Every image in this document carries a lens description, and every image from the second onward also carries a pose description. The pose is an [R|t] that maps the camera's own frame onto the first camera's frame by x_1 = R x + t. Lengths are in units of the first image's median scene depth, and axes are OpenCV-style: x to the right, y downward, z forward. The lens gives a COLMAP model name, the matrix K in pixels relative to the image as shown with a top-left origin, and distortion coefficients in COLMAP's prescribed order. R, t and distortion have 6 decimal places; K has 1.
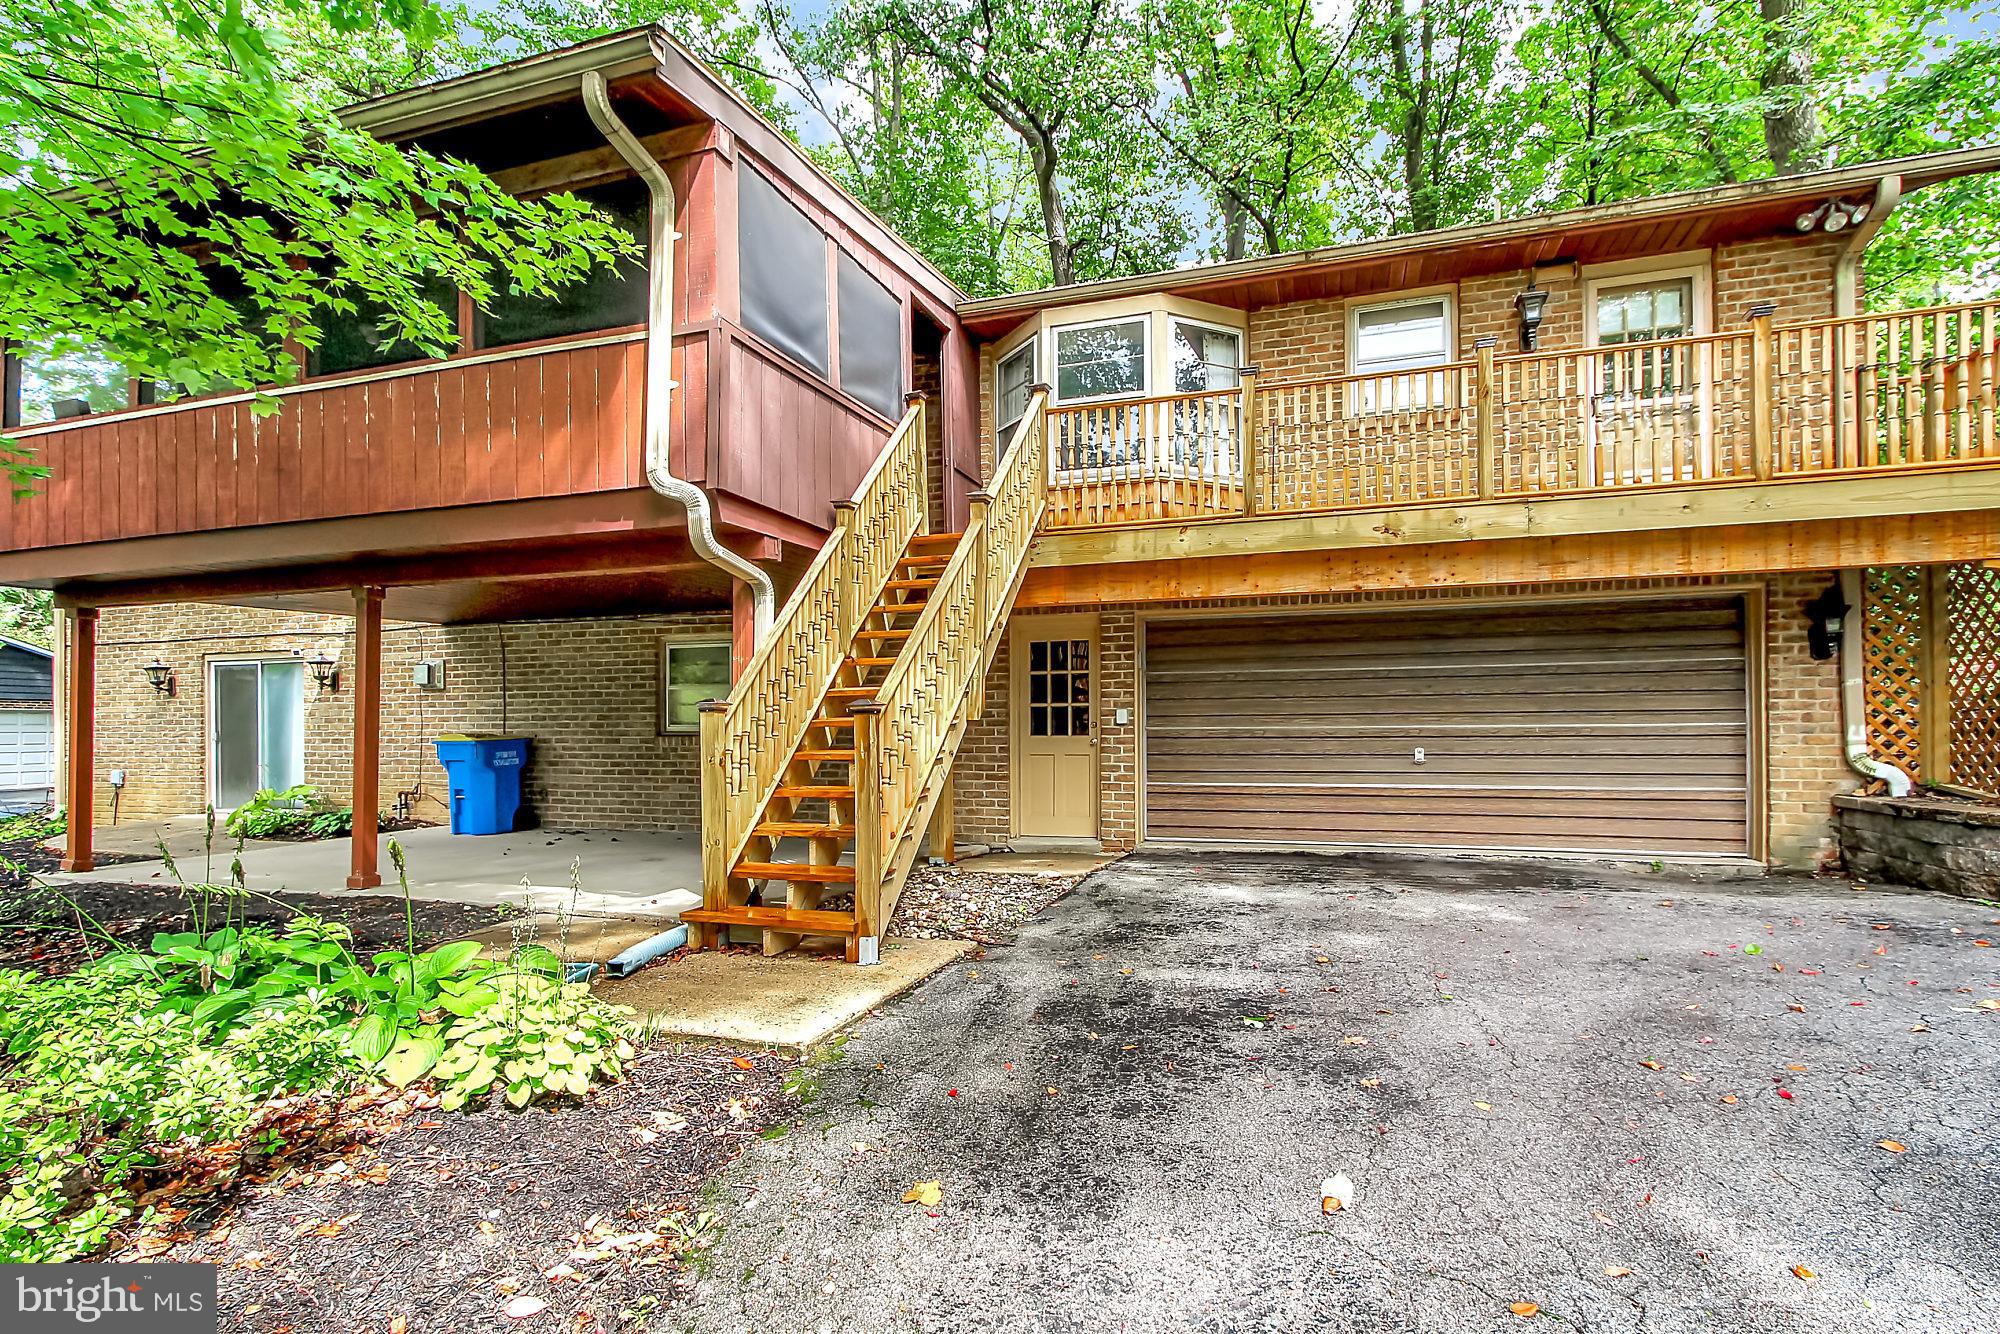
lens RADIAL K [[935.3, 0, 1042.2], [0, 935.3, 706.7], [0, 0, 1]] dist [-0.001356, 0.000304]
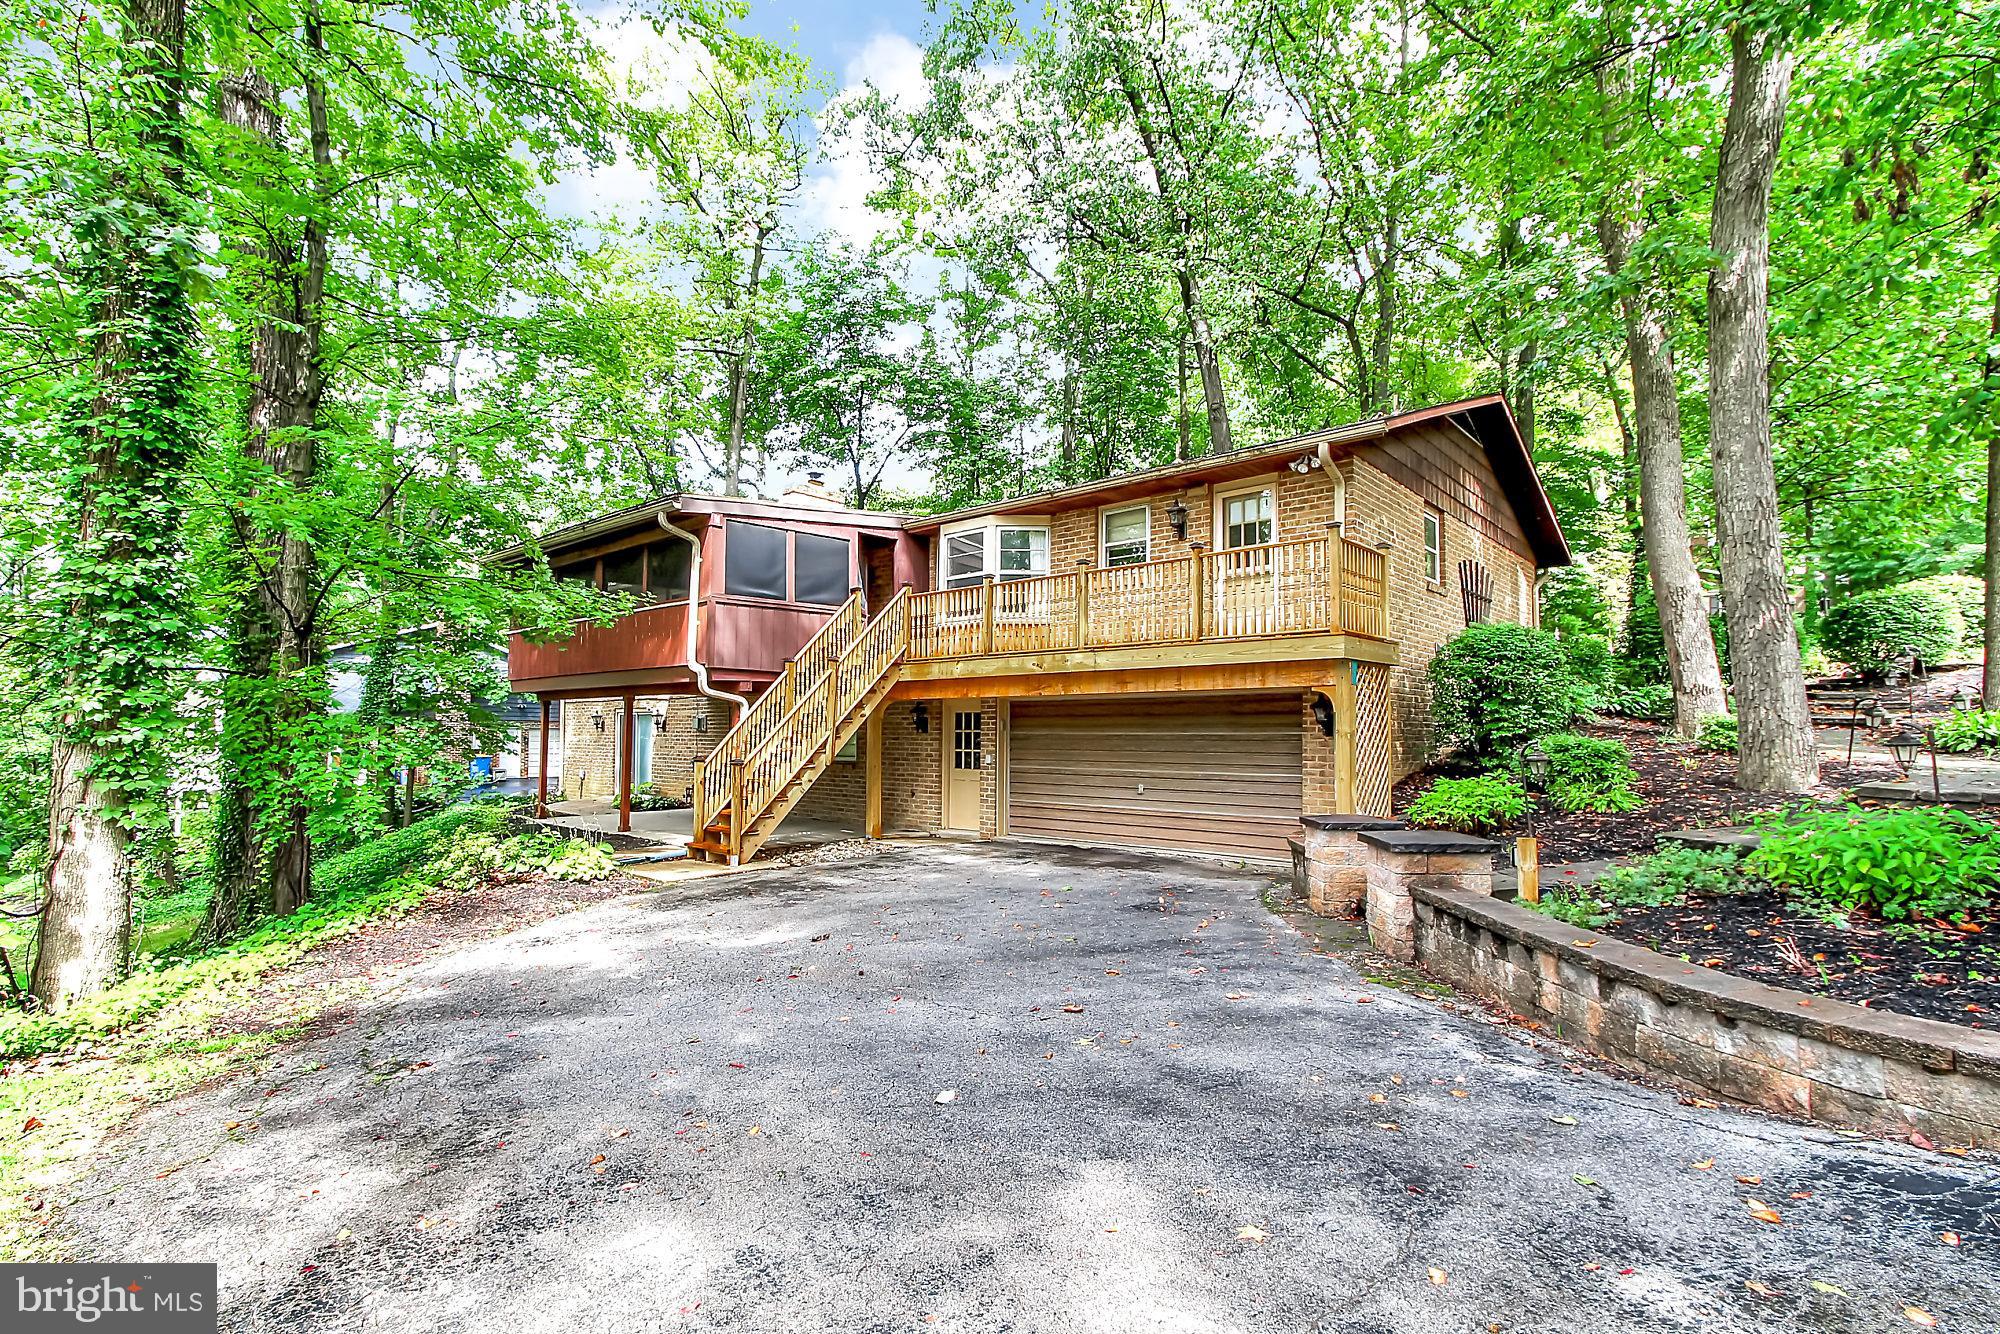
lens RADIAL K [[935.3, 0, 996.2], [0, 935.3, 674.1], [0, 0, 1]] dist [-0.001356, 0.000304]
pose [[0.909053, -0.014646, -0.416422, 0.933539], [-0.003880, 0.999041, -0.043609, -0.080625], [0.416662, 0.041258, 0.908125, -0.613515]]
